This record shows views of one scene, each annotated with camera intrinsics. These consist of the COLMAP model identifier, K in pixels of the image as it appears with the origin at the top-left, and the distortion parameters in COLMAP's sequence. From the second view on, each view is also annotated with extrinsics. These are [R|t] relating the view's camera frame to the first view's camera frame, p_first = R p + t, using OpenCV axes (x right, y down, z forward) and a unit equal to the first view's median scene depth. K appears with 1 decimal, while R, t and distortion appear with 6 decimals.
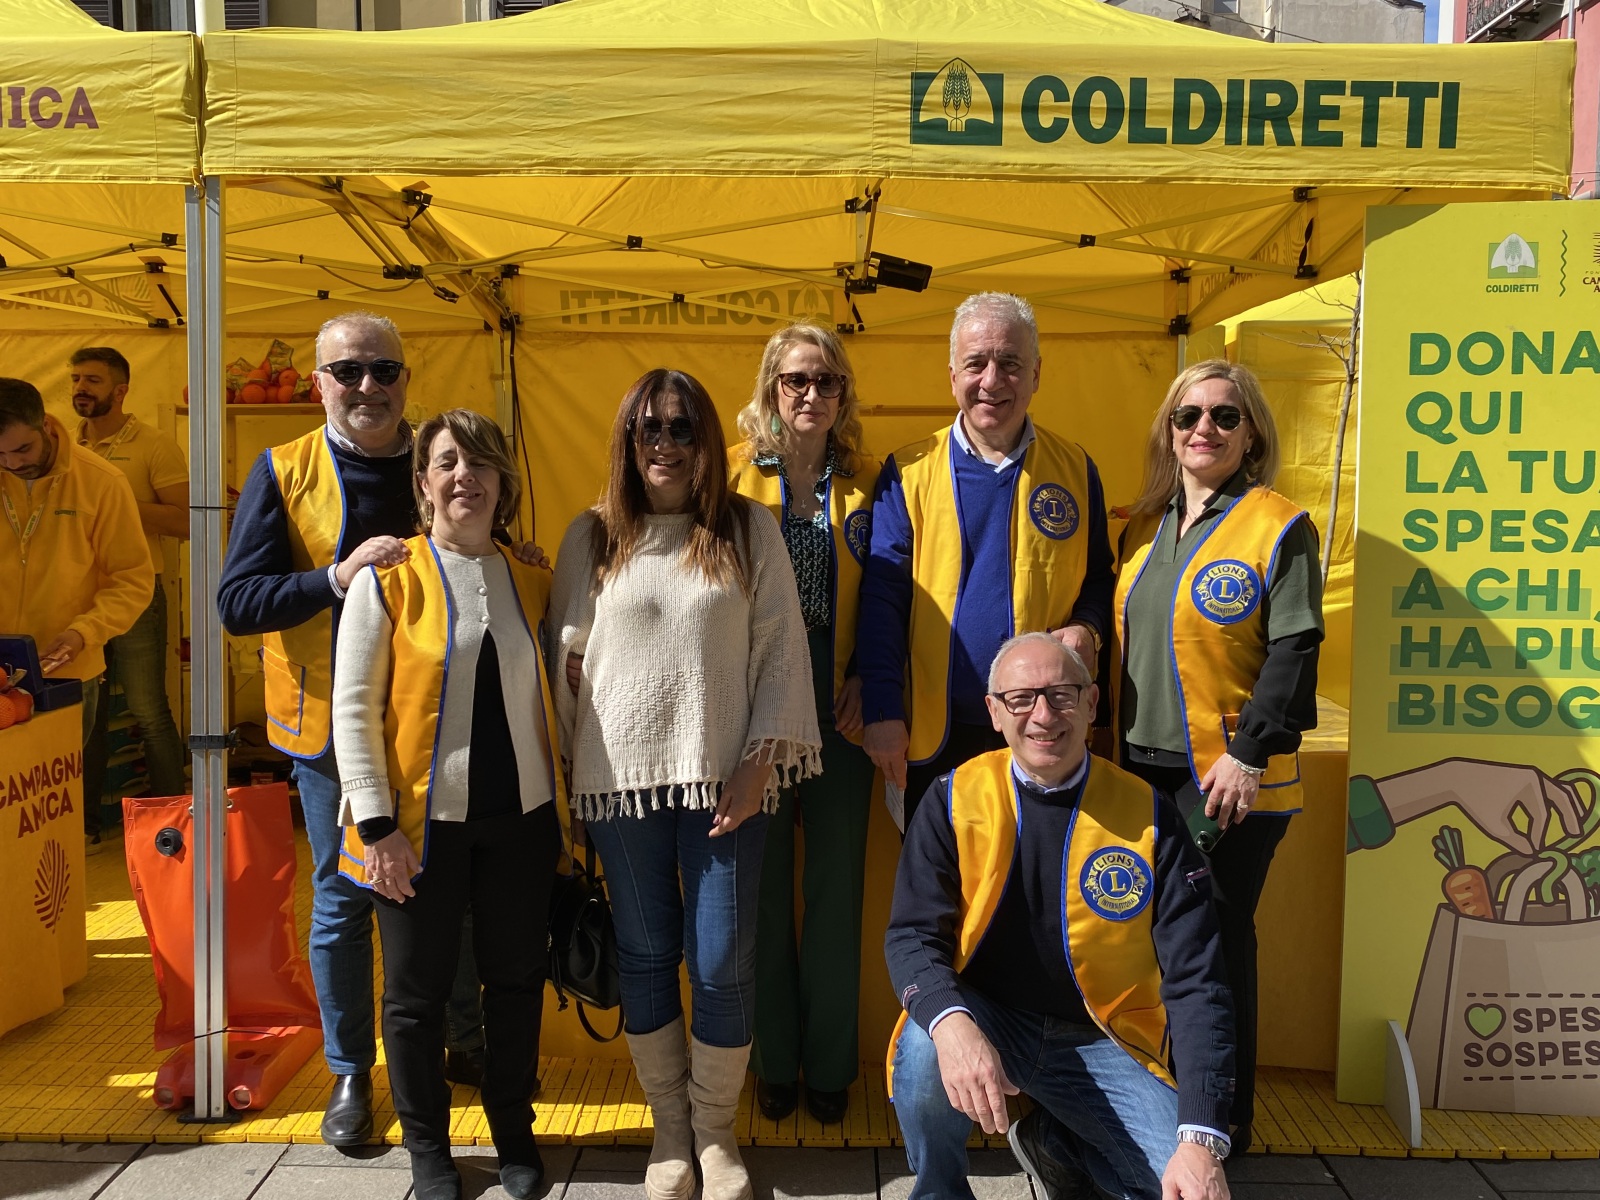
lens RADIAL K [[1332.2, 0, 780.7], [0, 1332.2, 598.2], [0, 0, 1]] dist [0.033426, -0.041796]
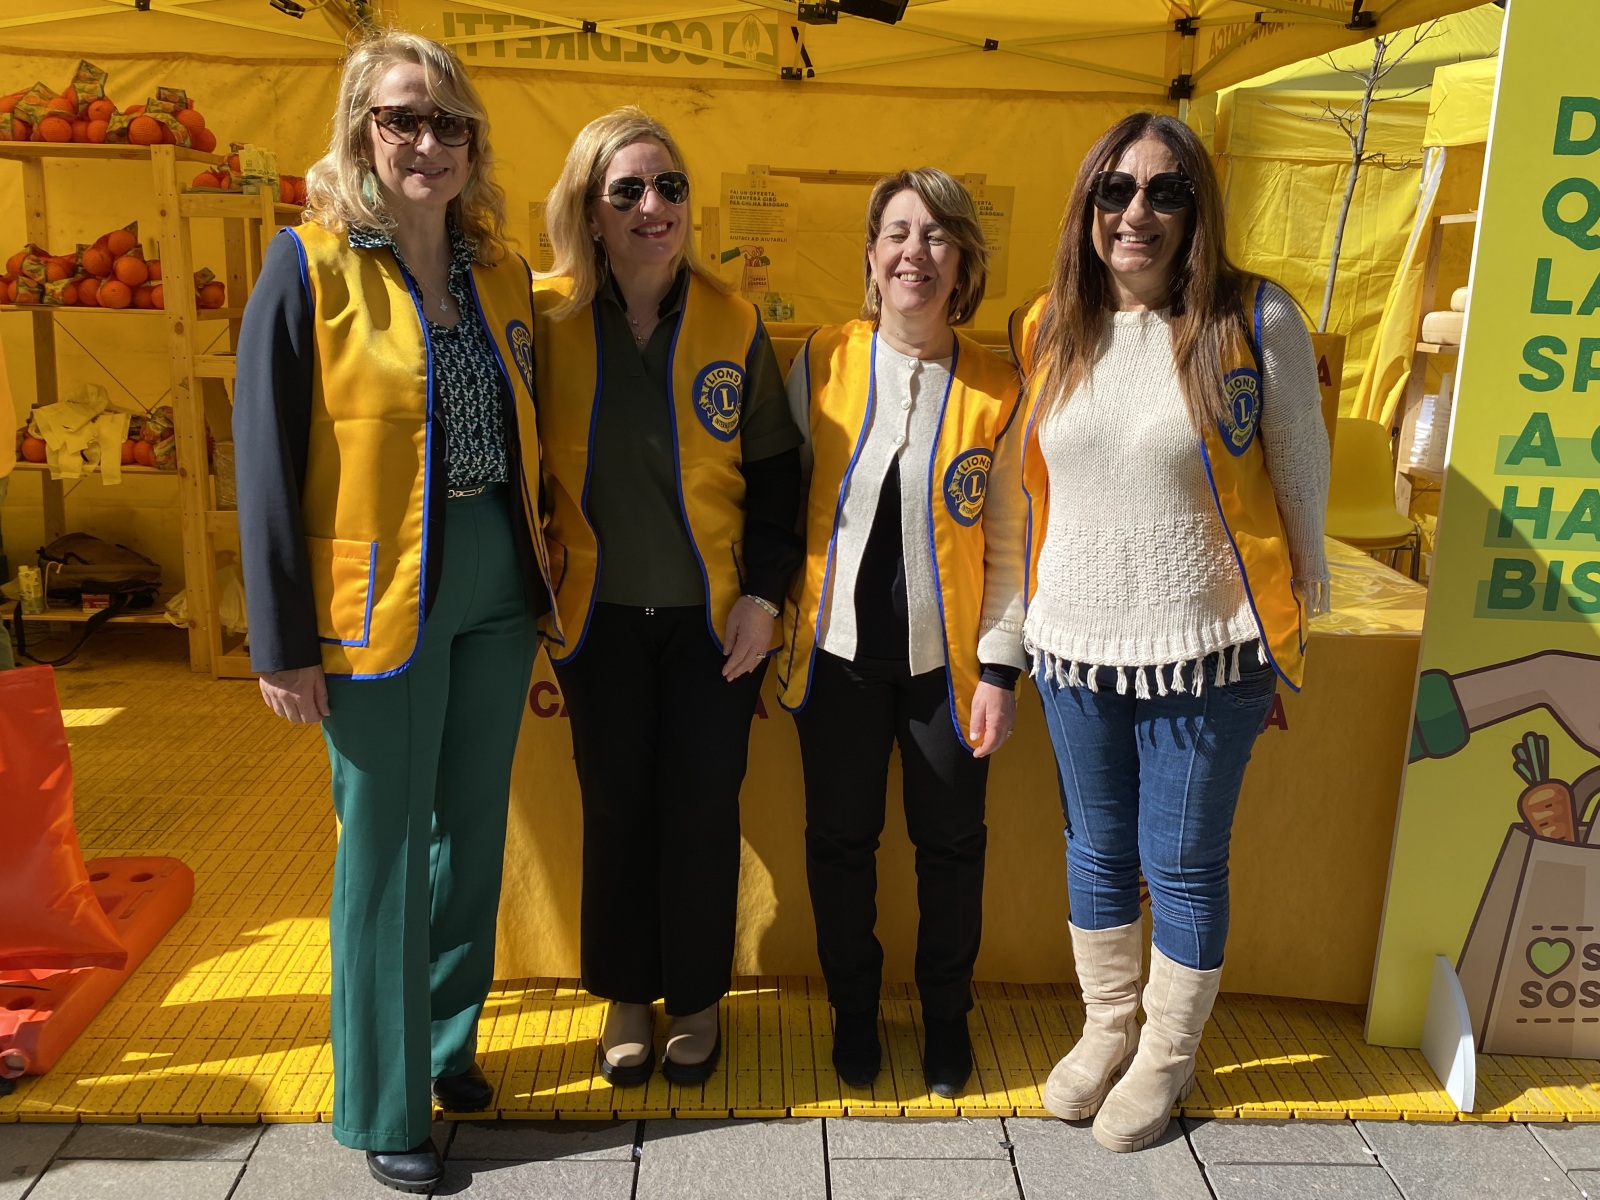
lens RADIAL K [[1332.2, 0, 808.3], [0, 1332.2, 581.3], [0, 0, 1]] dist [0.033426, -0.041796]
pose [[0.996983, 0.010372, 0.076924, -0.003752], [-0.022194, 0.987749, 0.154467, -0.036063], [-0.074379, -0.155708, 0.984999, 0.246449]]
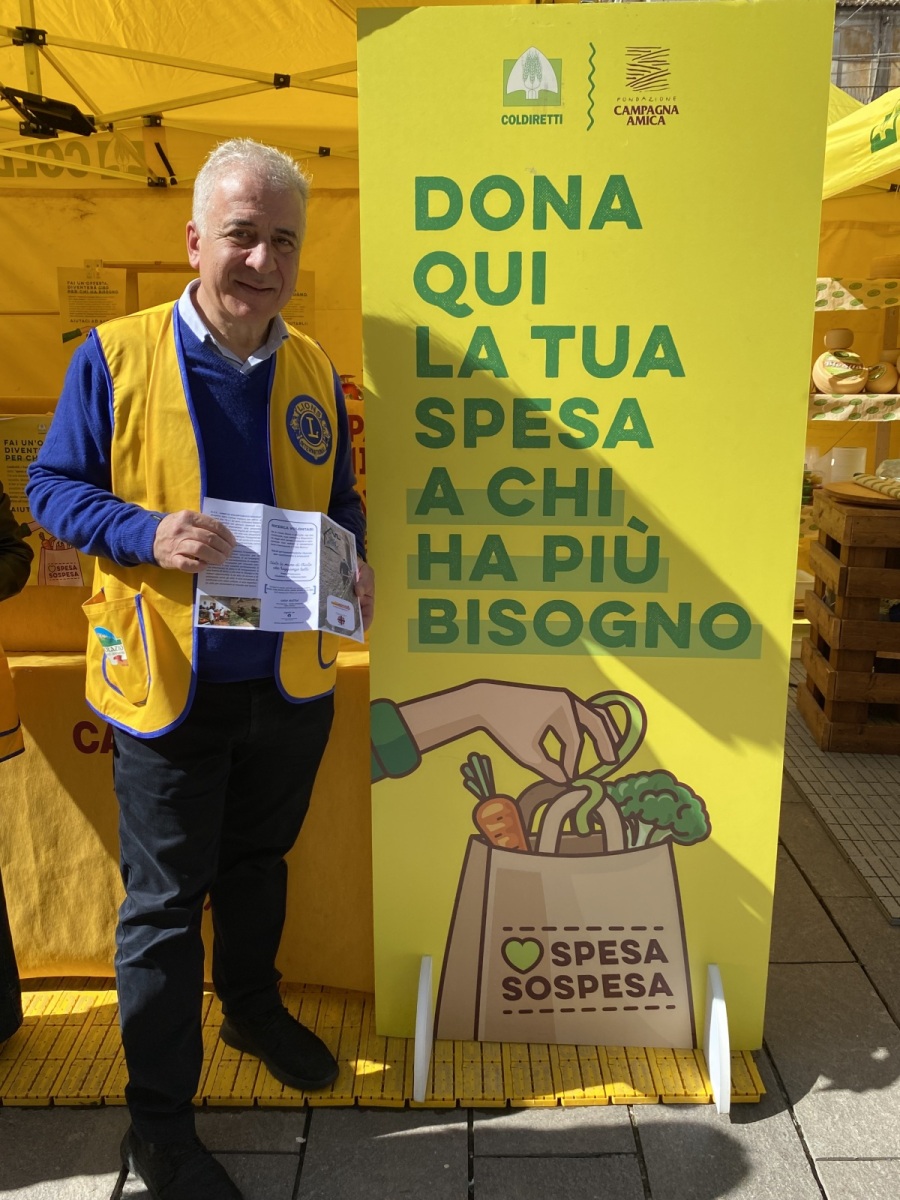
lens RADIAL K [[1058.4, 0, 460.4], [0, 1058.4, 579.5], [0, 0, 1]] dist [0.059132, -0.070262]
pose [[0.999007, -0.016388, 0.041420, 0.458349], [0.010050, 0.988811, 0.148832, -0.051385], [-0.043395, -0.148268, 0.987995, 0.313986]]
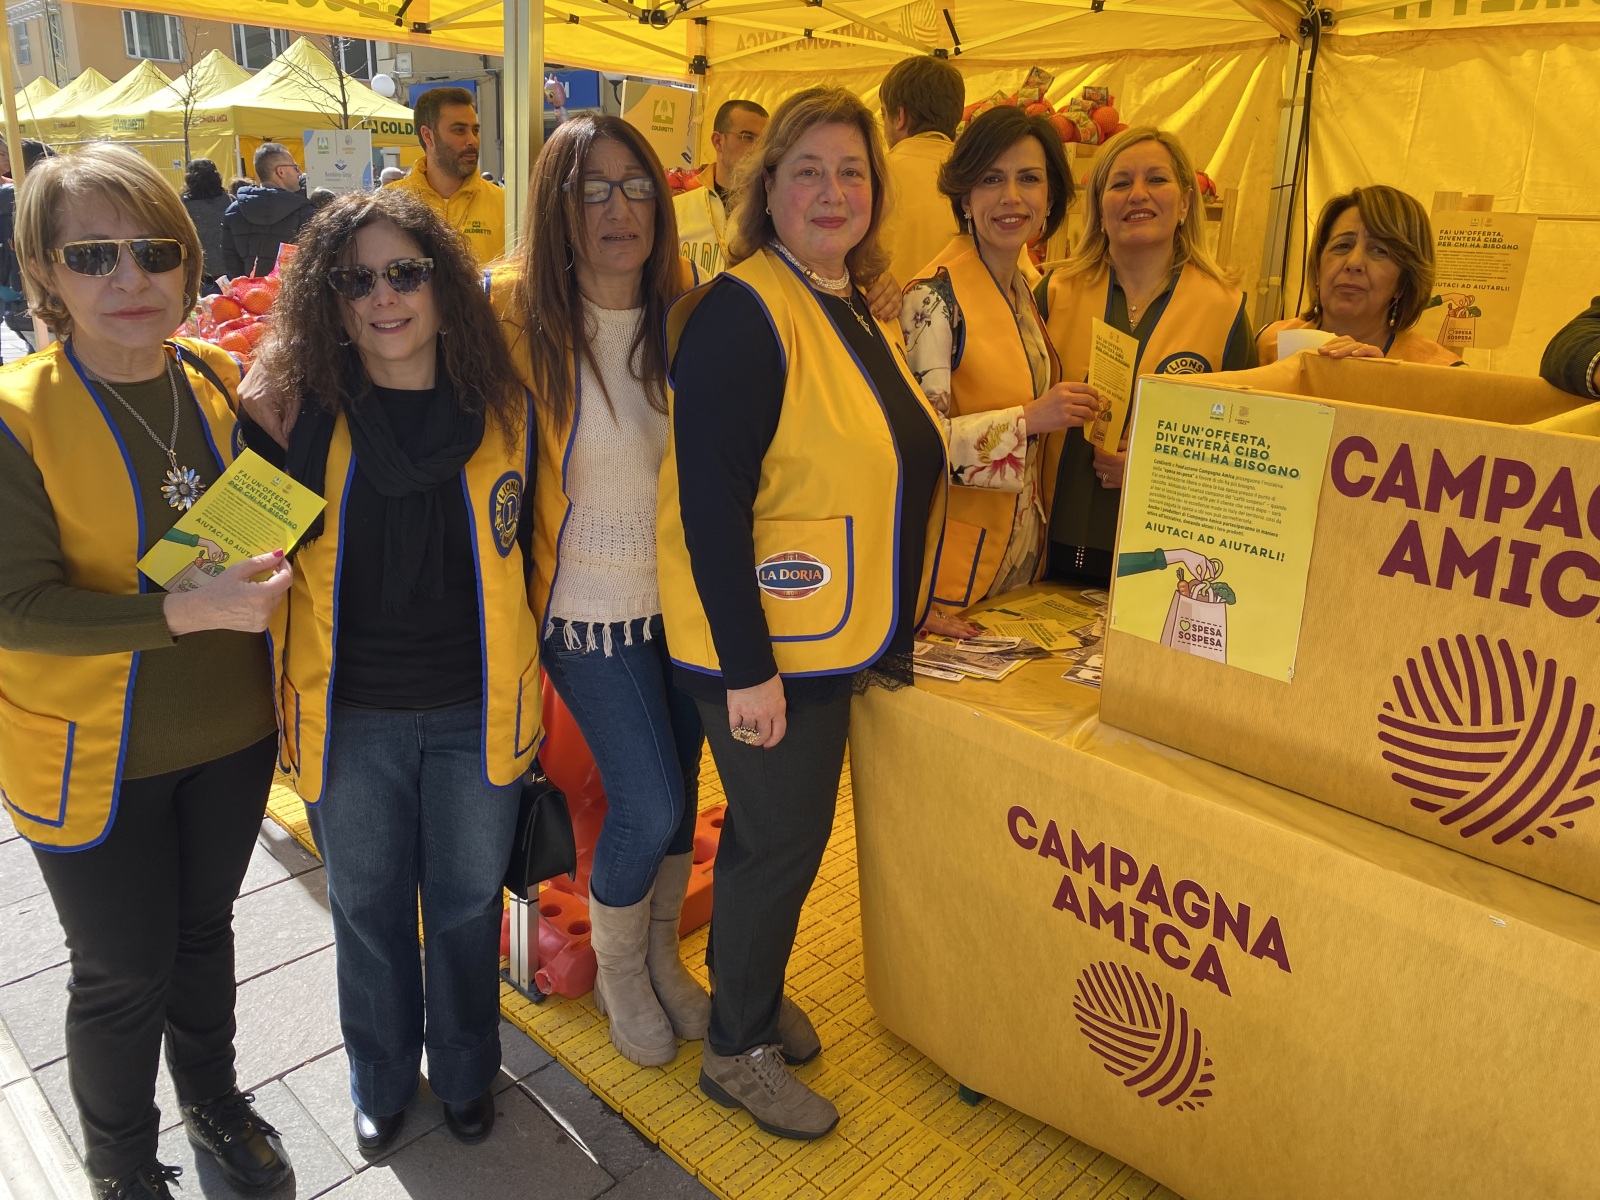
lens RADIAL K [[1202.9, 0, 796.0], [0, 1202.9, 589.9], [0, 0, 1]] dist [0.062401, -0.073572]
pose [[0.734214, 0.225988, -0.640202, 0.190996], [-0.088419, 0.966772, 0.239863, -0.081914], [0.673136, -0.119505, 0.729799, 0.573373]]
